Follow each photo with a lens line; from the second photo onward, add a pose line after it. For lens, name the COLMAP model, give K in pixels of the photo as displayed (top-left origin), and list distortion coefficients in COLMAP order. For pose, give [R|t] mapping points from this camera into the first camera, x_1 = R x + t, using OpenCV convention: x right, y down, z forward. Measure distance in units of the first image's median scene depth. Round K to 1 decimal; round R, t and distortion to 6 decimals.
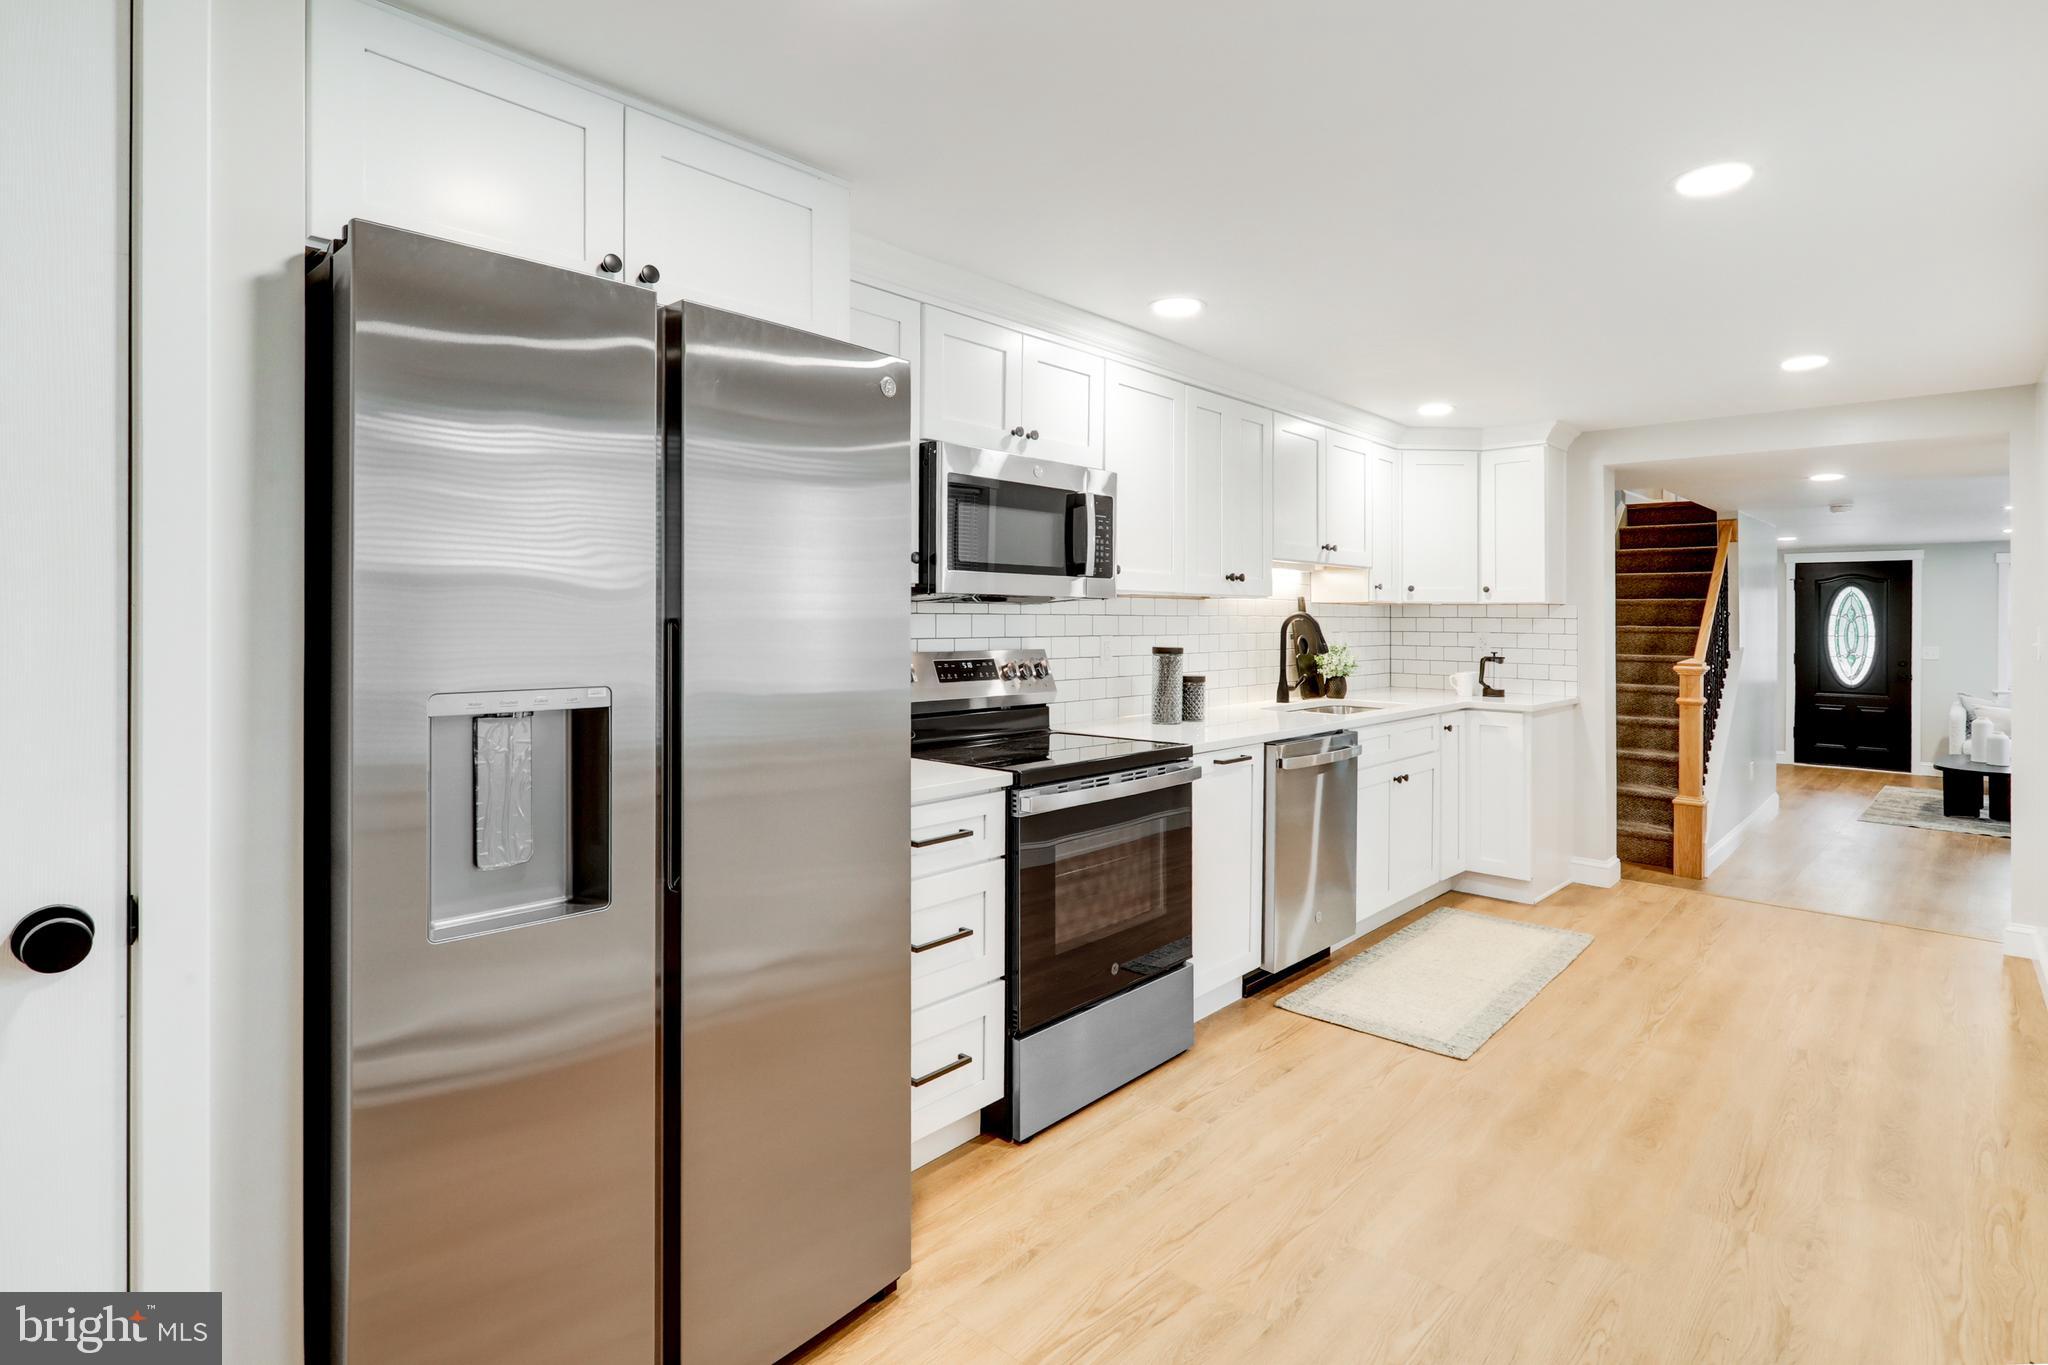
lens RADIAL K [[1003.4, 0, 1072.7], [0, 1003.4, 619.3], [0, 0, 1]] dist [-0.000161, 0.000774]
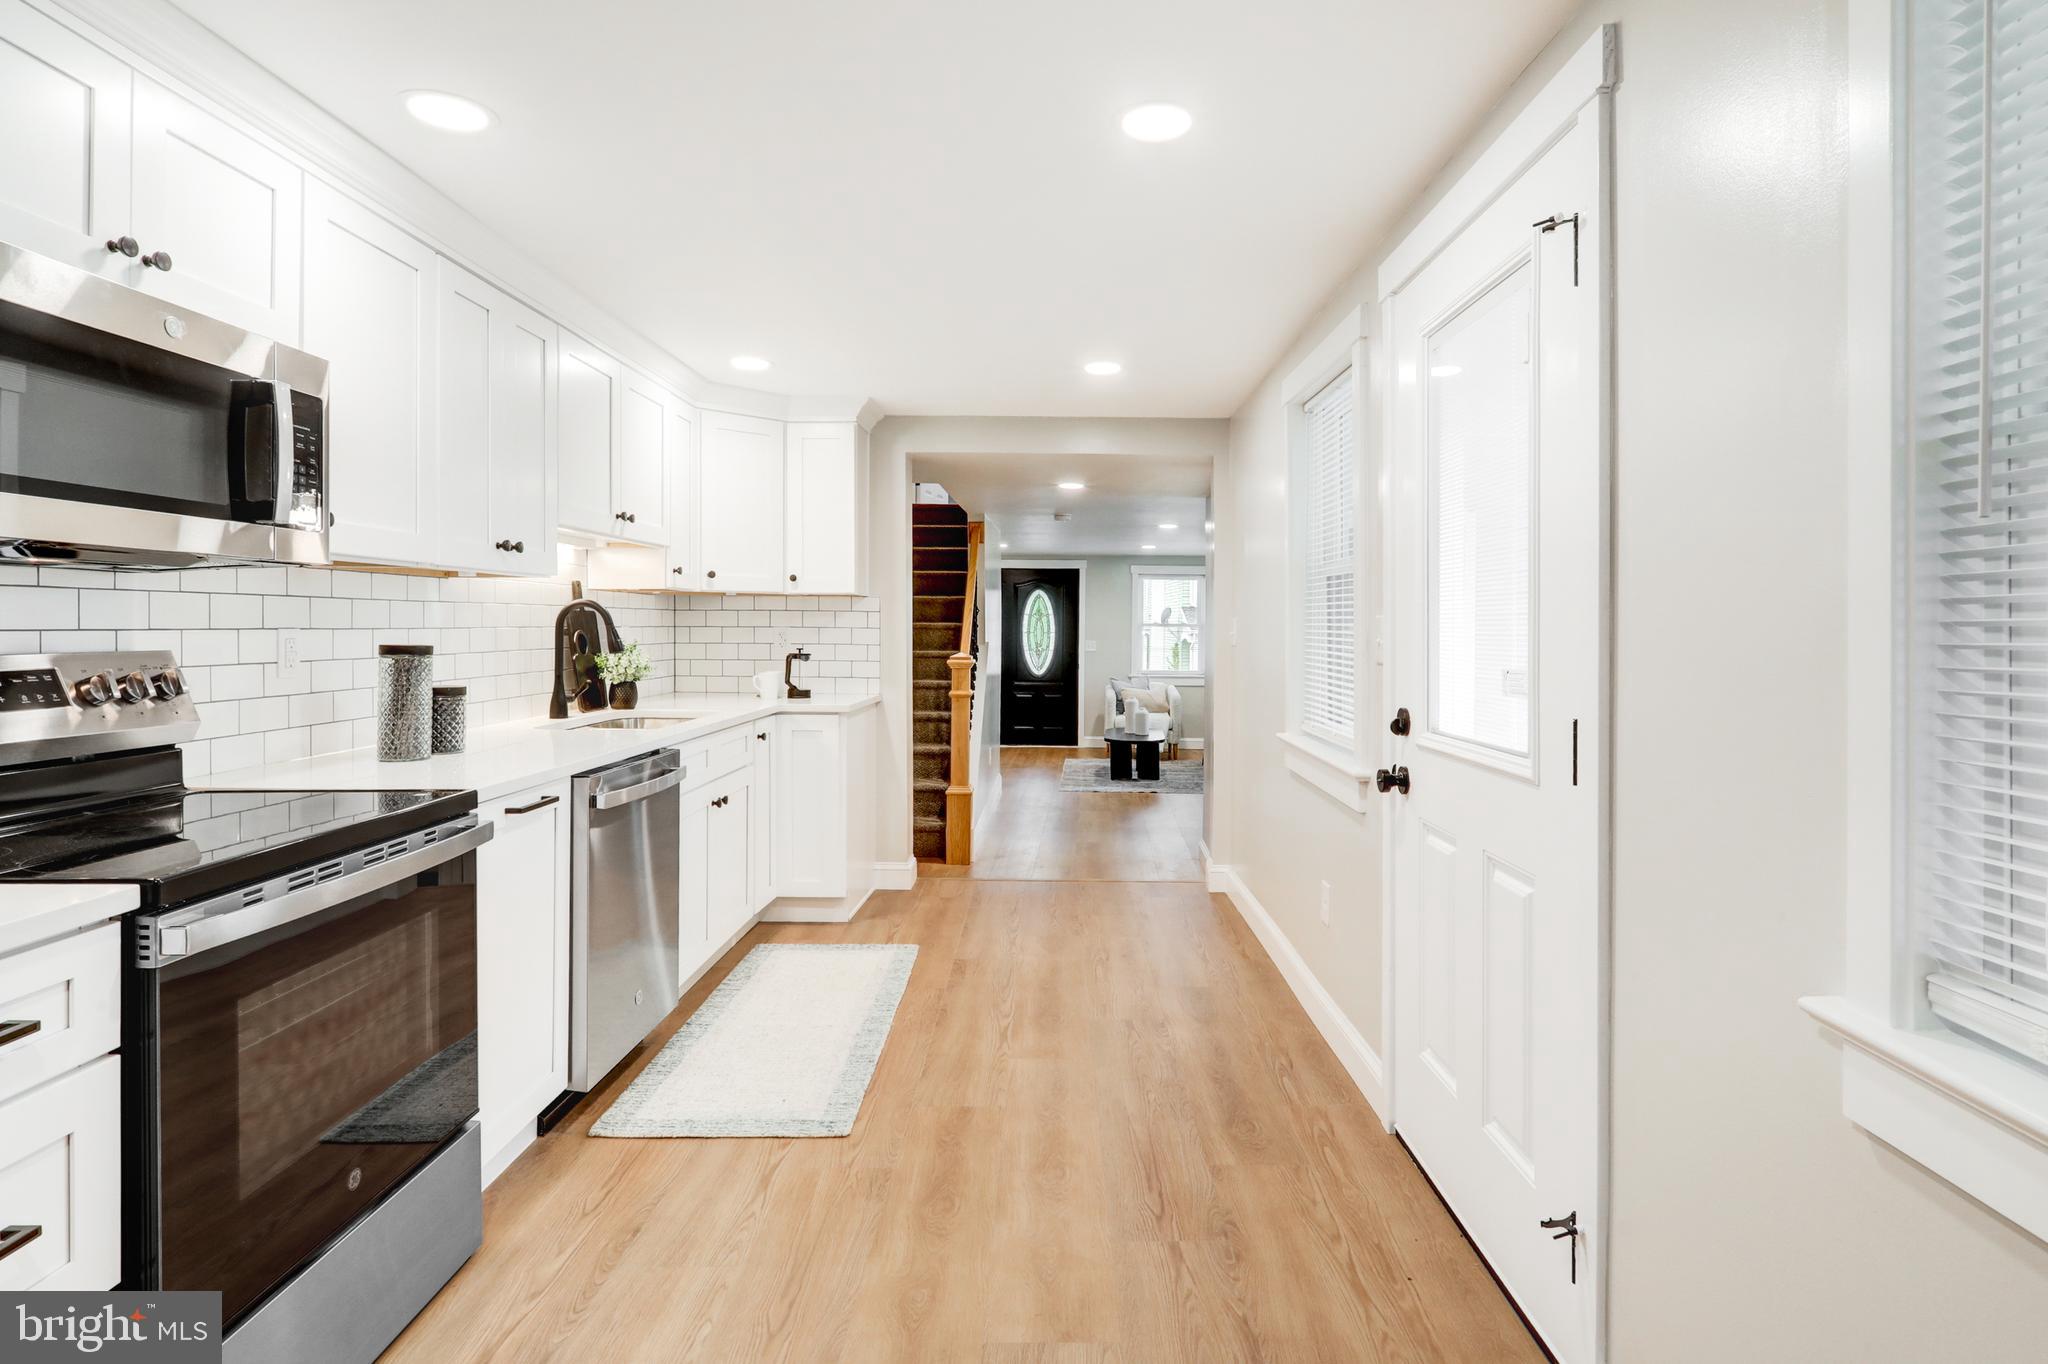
lens RADIAL K [[1055.2, 0, 1058.8], [0, 1055.2, 631.3], [0, 0, 1]] dist [-0.001510, 0.001301]
pose [[0.749906, -0.004740, 0.661528, -0.032240], [-0.001650, 0.999958, 0.009036, 0.008772], [-0.661543, -0.007868, 0.749866, 0.142740]]
